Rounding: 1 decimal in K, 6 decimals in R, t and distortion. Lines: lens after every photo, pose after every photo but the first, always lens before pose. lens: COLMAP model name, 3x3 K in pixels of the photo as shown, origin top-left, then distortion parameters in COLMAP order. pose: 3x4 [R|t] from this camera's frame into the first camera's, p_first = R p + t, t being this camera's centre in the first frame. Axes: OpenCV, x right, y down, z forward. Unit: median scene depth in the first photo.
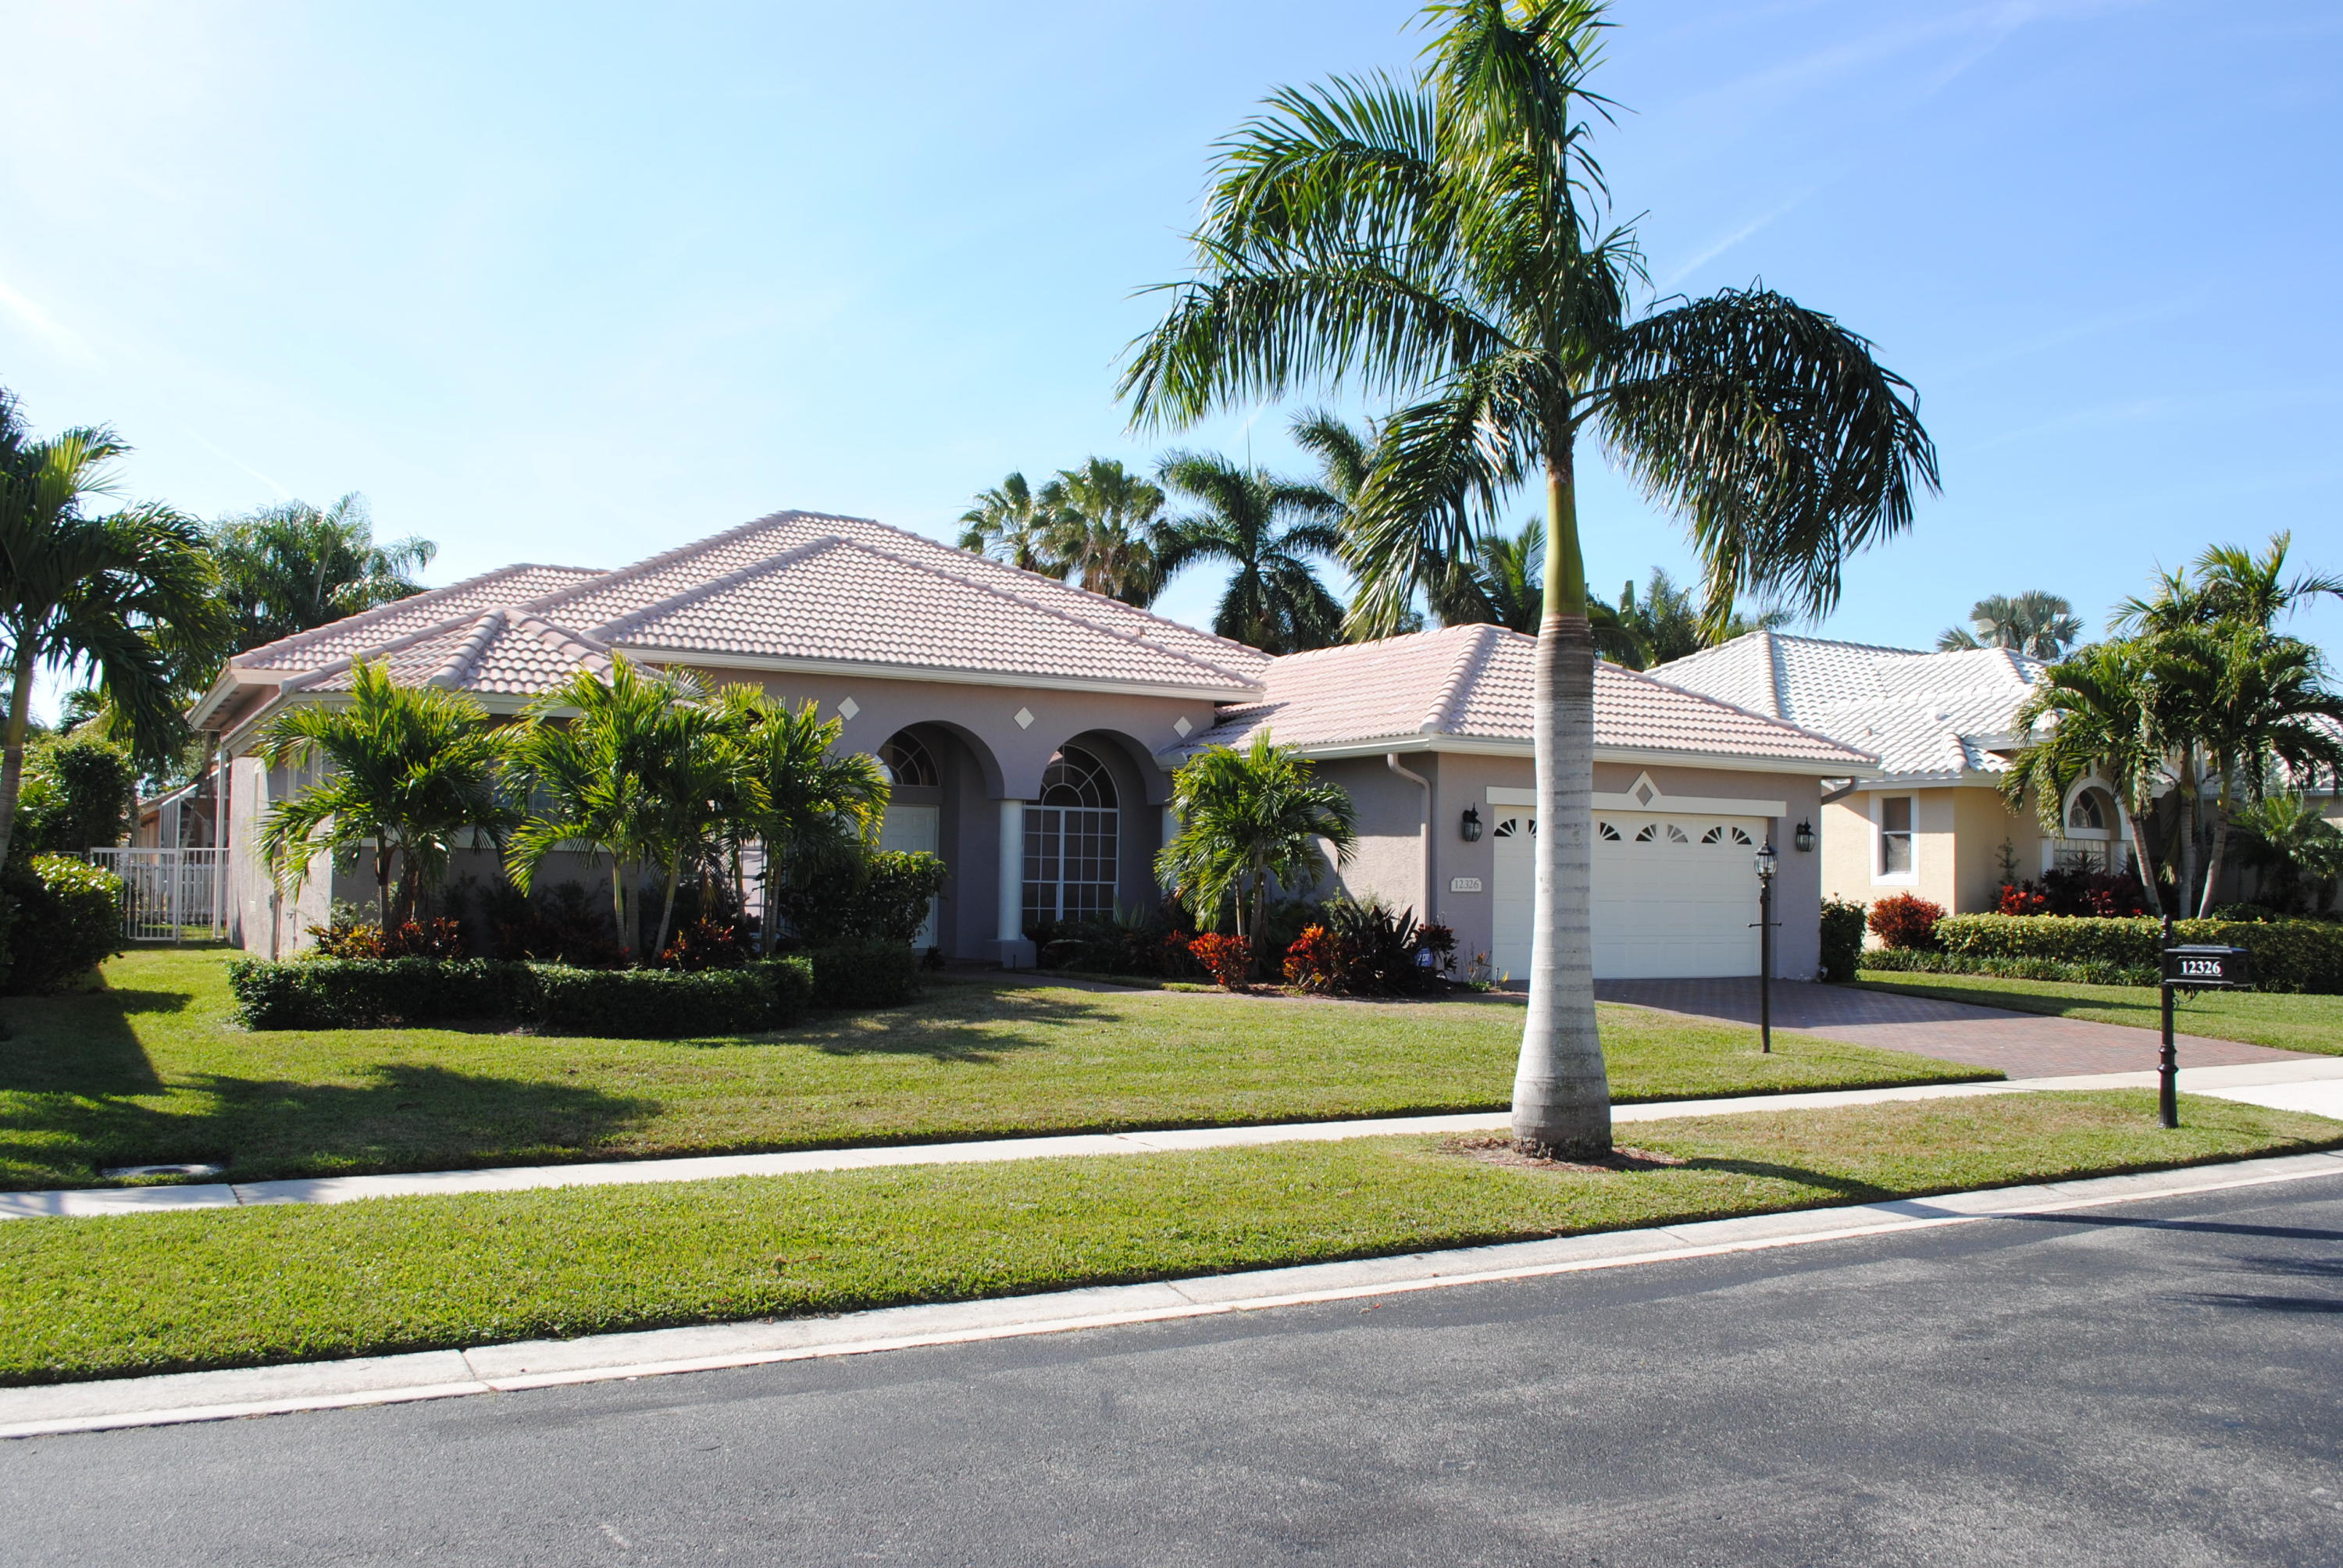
lens RADIAL K [[2069.3, 0, 1171.5], [0, 2069.3, 784.0], [0, 0, 1]] dist [-0.067679, -0.008287]
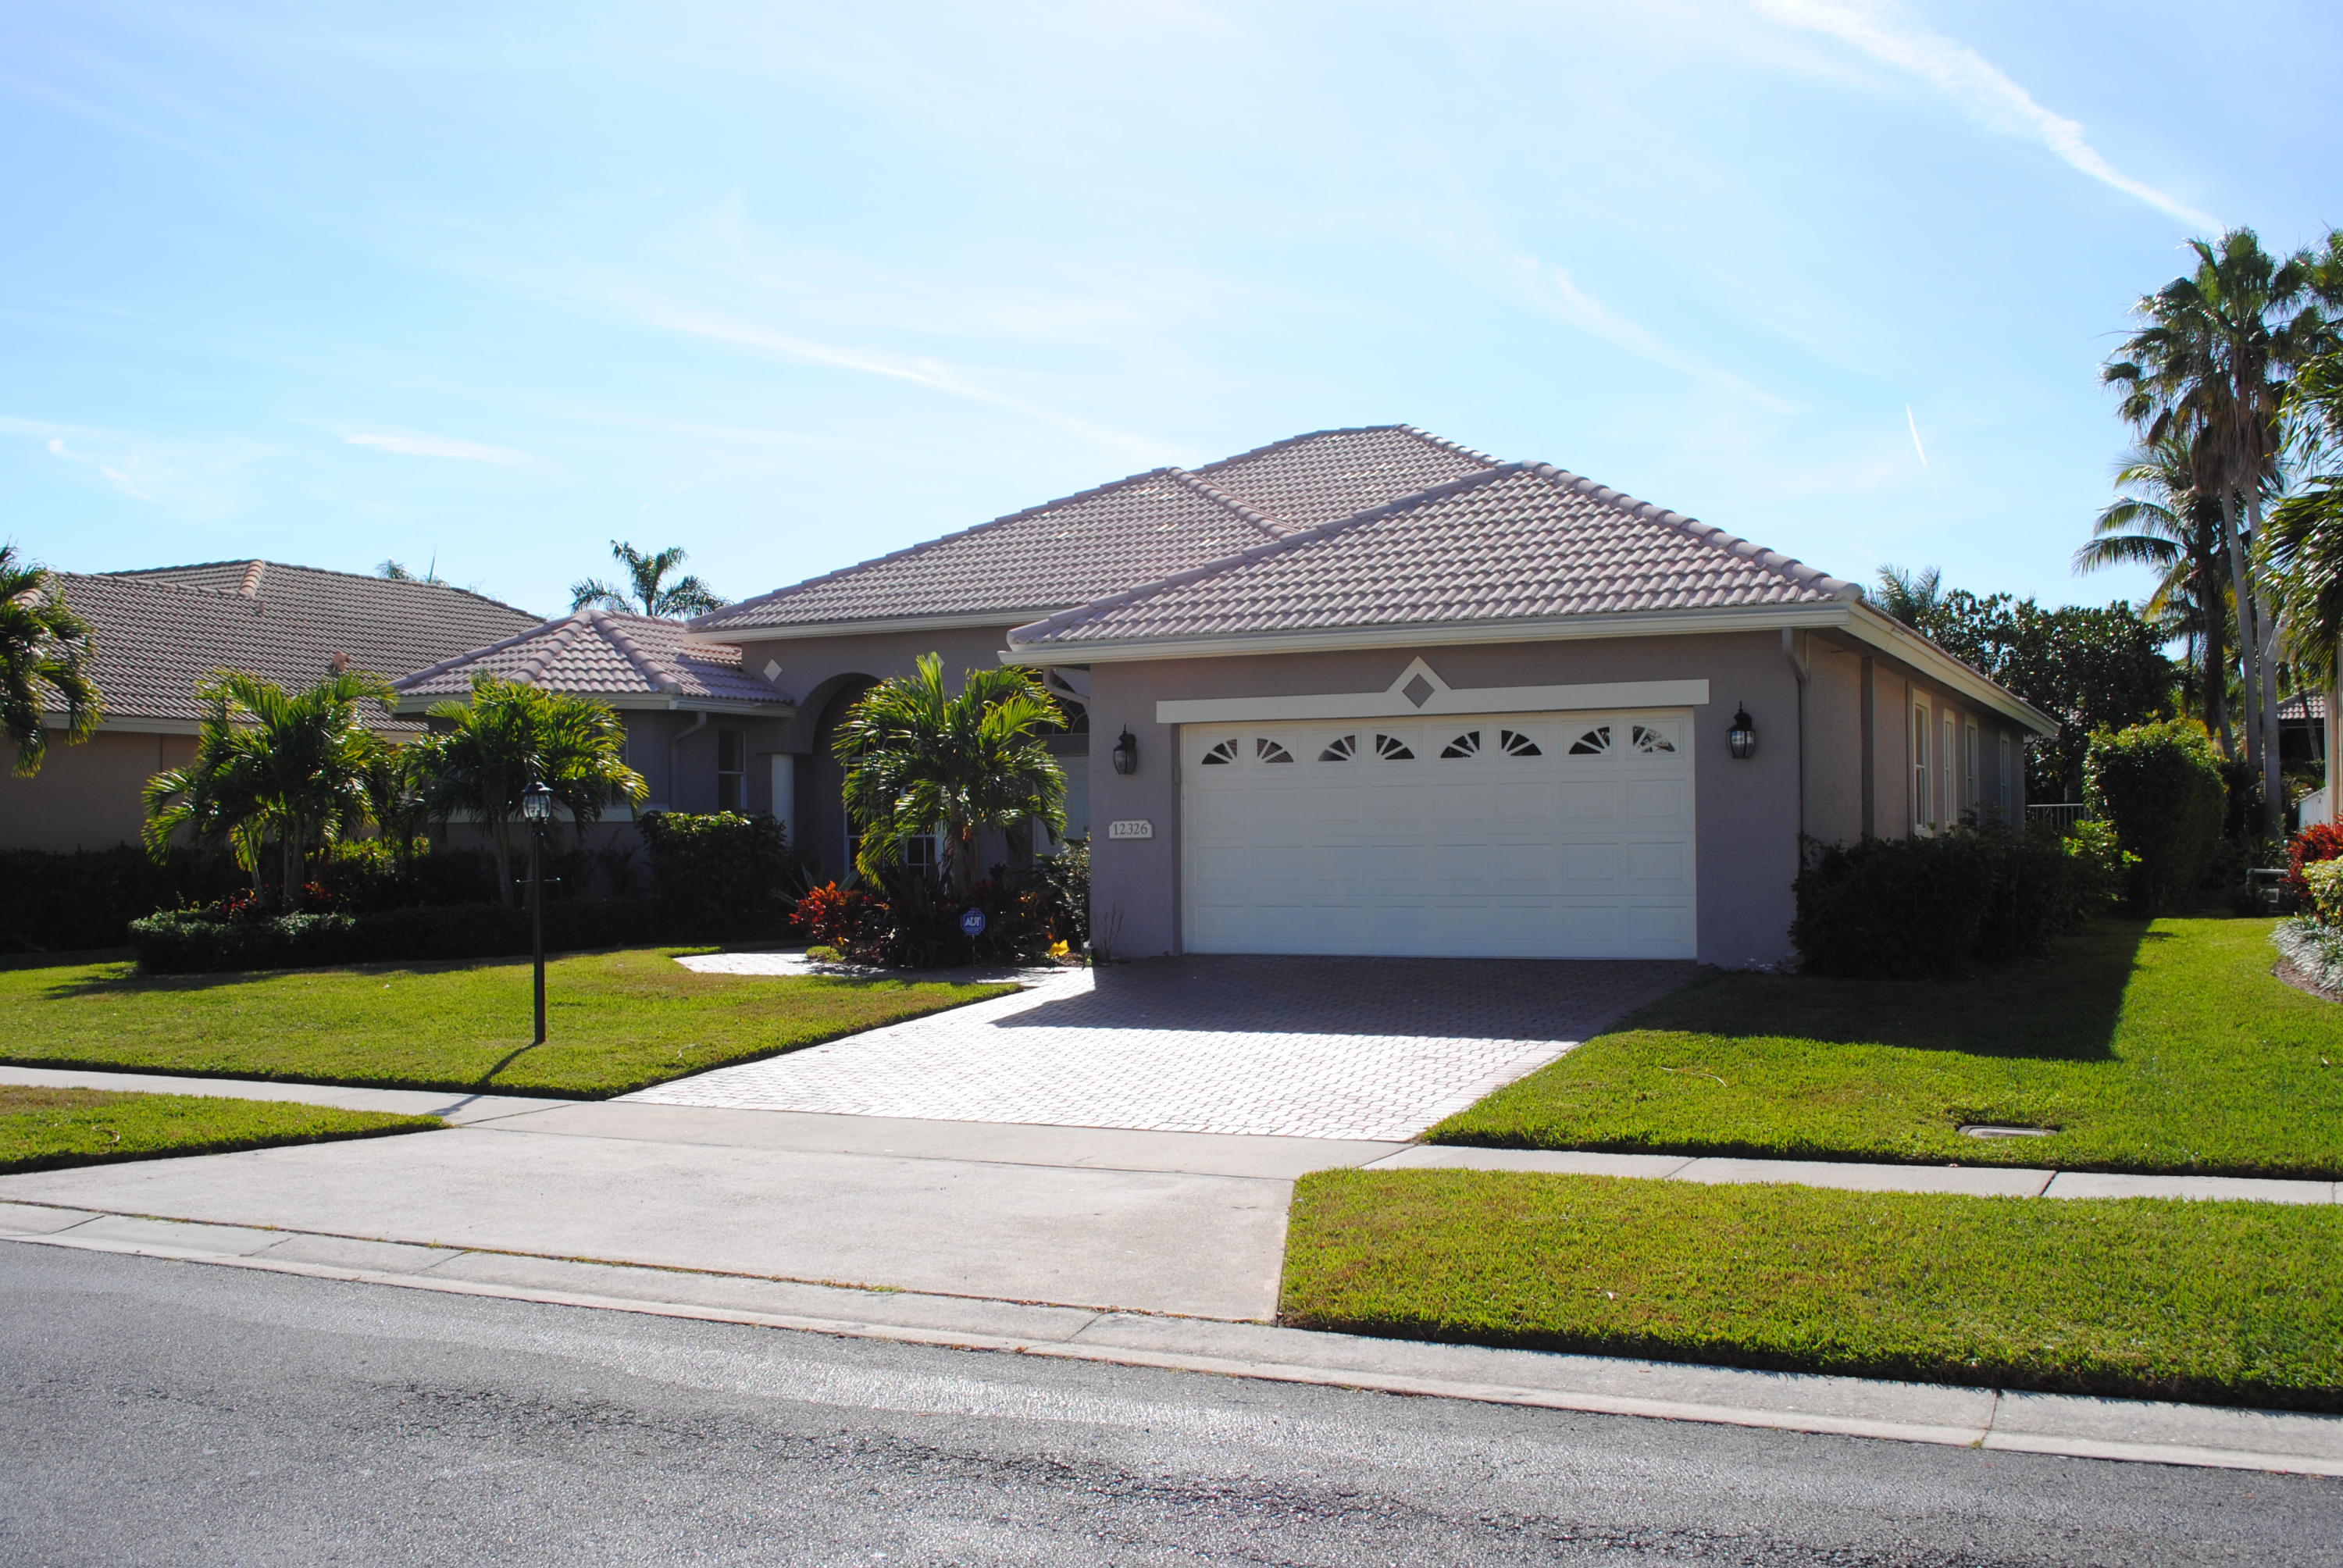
lens RADIAL K [[2225.6, 0, 1171.5], [0, 2225.6, 784.0], [0, 0, 1]] dist [-0.091822, -0.006053]
pose [[0.555047, -0.041696, -0.830774, 0.760284], [0.063651, 0.997944, -0.007560, 0.034767], [0.829380, -0.048683, 0.556559, 0.494829]]
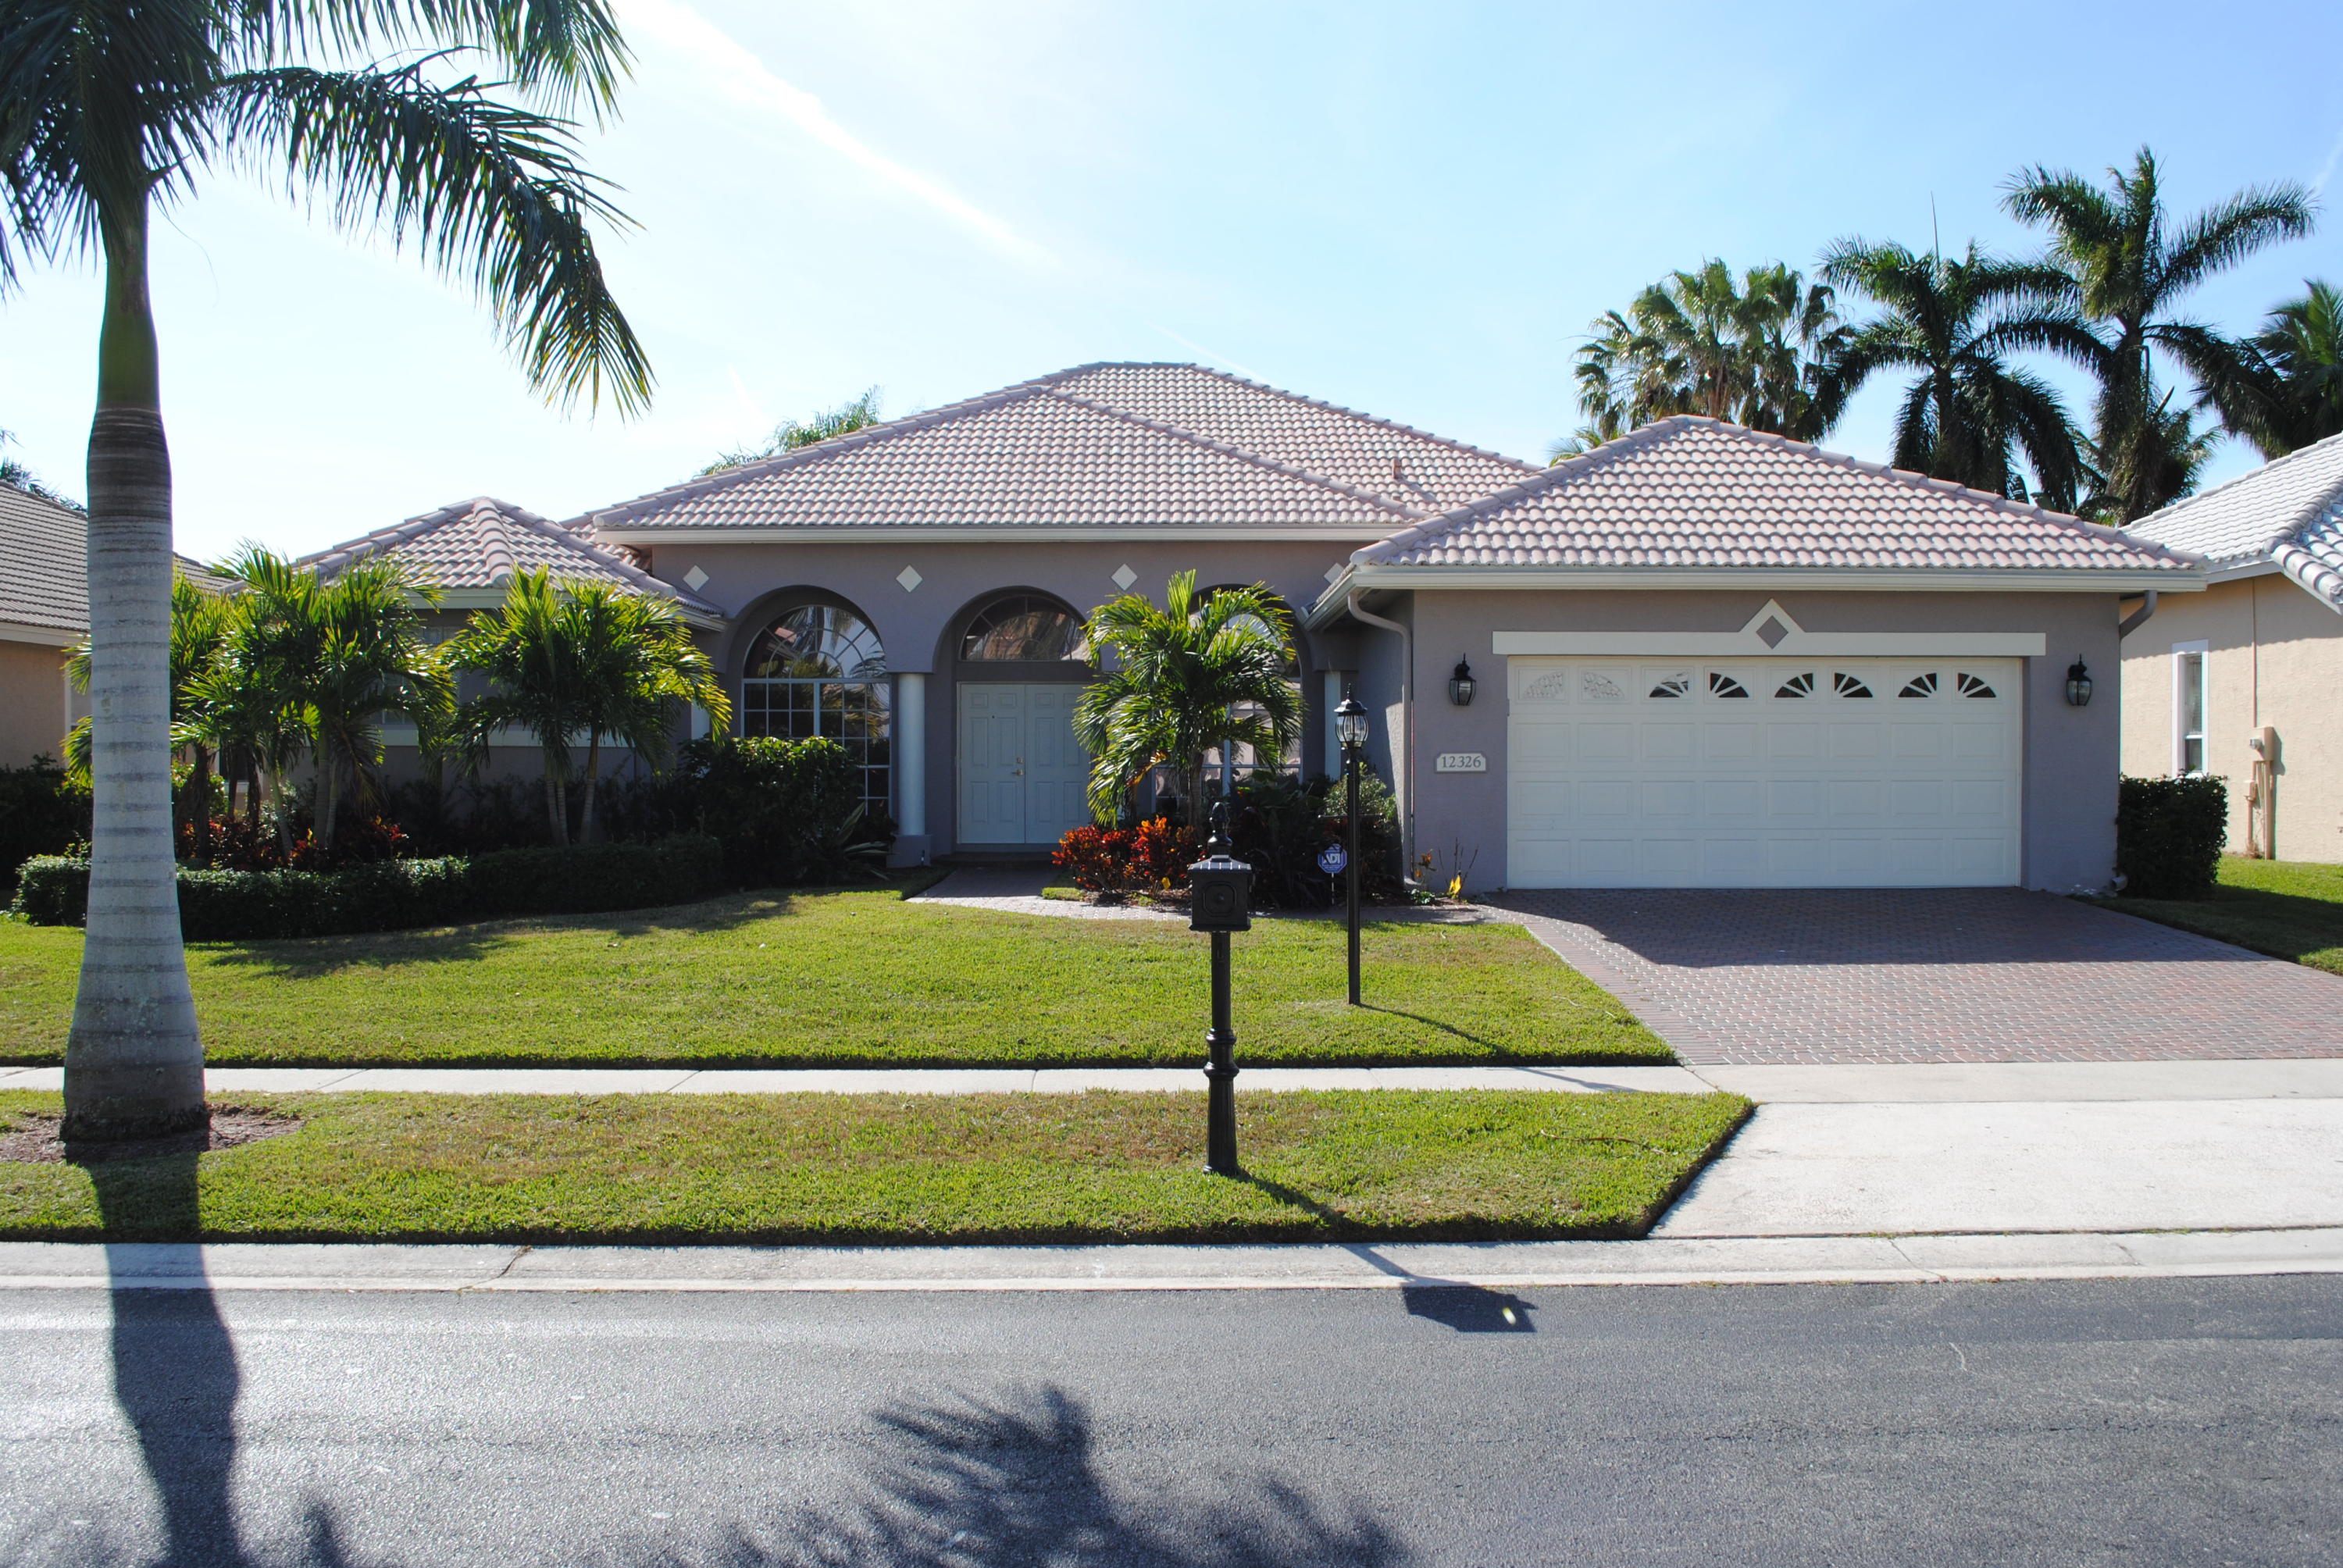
lens RADIAL K [[2166.2, 0, 1171.5], [0, 2166.2, 784.0], [0, 0, 1]] dist [-0.074015, -0.003816]
pose [[0.867350, -0.014738, -0.497481, 0.399578], [0.040877, 0.998294, 0.041693, 0.017166], [0.496018, -0.056498, 0.866472, 0.237343]]
